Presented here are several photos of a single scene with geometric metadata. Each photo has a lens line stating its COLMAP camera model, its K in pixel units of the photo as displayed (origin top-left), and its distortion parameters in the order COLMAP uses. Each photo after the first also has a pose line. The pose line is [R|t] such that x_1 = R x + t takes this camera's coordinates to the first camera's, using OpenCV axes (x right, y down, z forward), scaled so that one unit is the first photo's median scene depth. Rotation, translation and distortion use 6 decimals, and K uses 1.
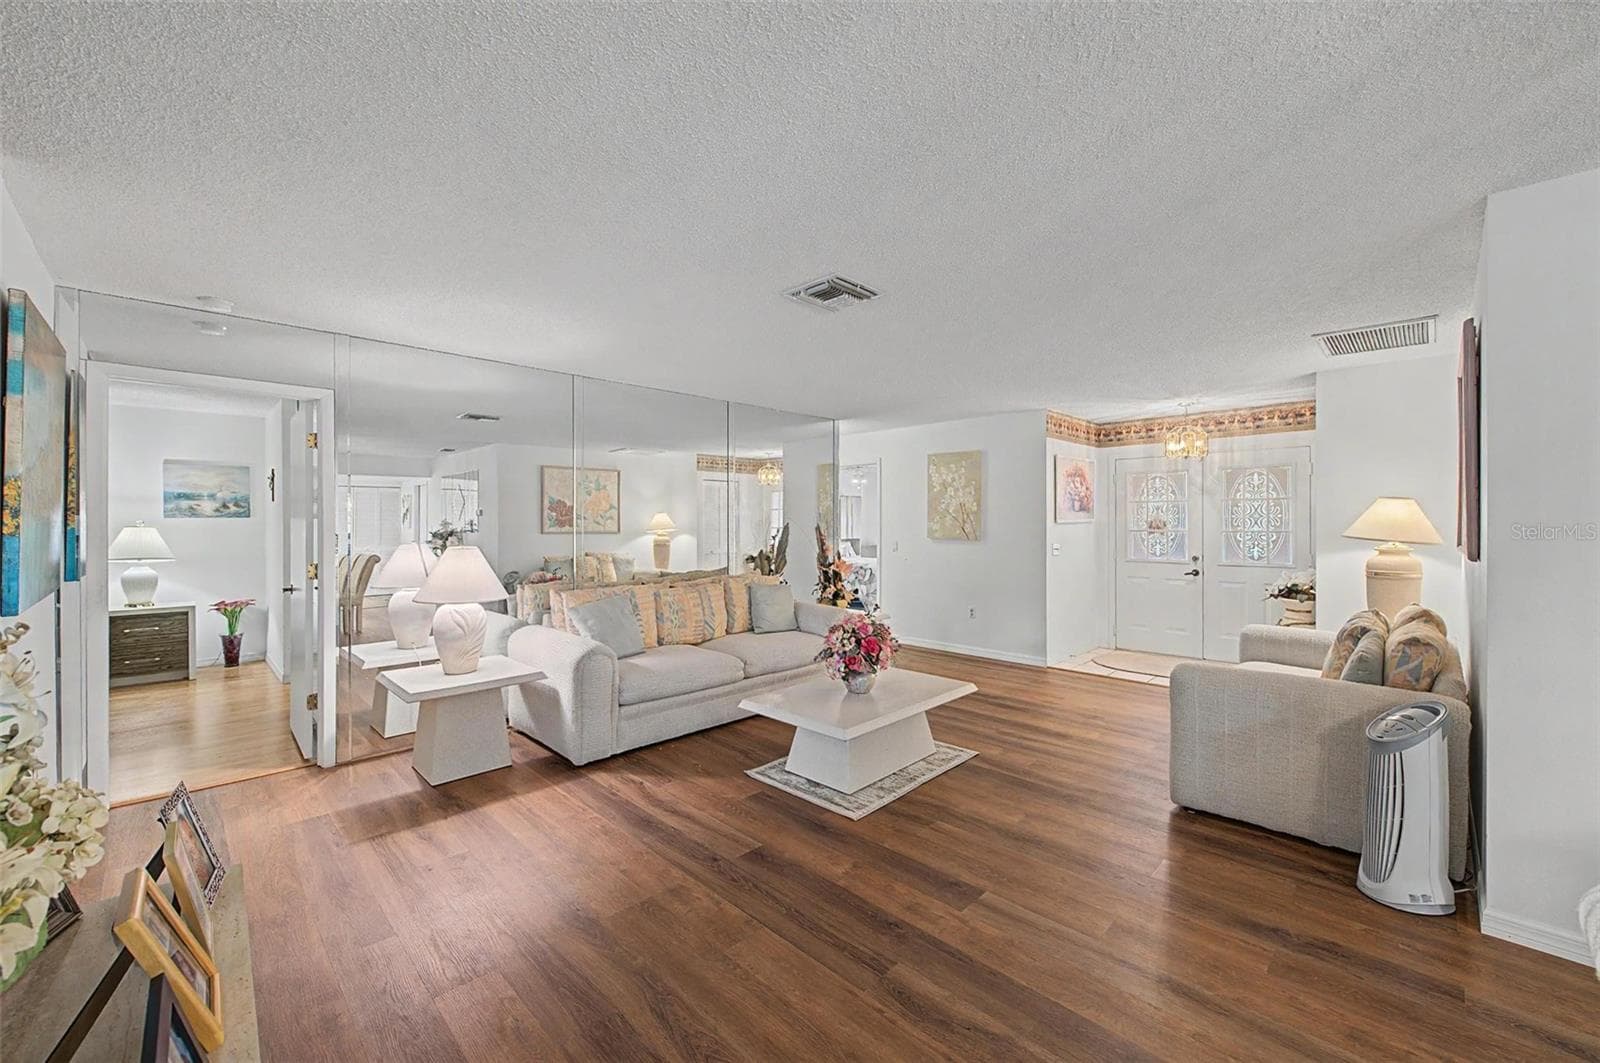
lens RADIAL K [[607.6, 0, 832.6], [0, 607.6, 528.0], [0, 0, 1]] dist [-0.000407, -0.000122]
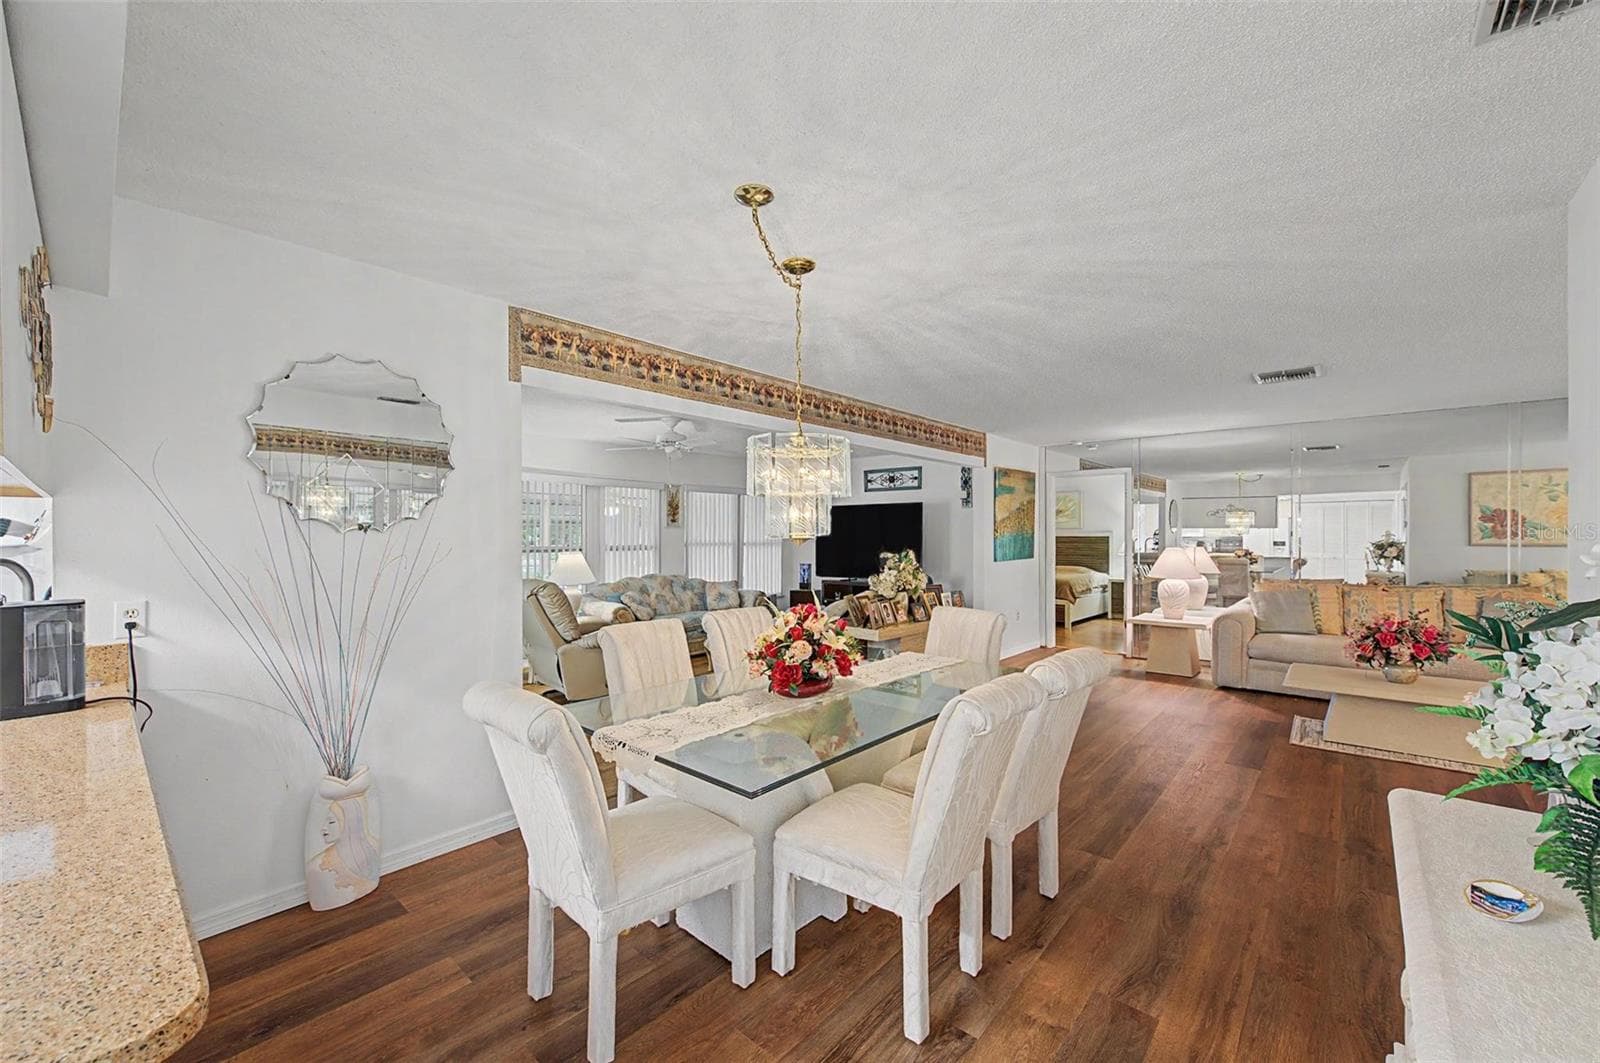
lens RADIAL K [[681.3, 0, 835.8], [0, 681.3, 536.3], [0, 0, 1]] dist [0.000659, -0.000114]
pose [[0.091773, 0.002529, -0.995777, 0.481000], [-0.002500, 0.999994, 0.002309, -0.004893], [0.995777, 0.002278, 0.091779, -0.071994]]
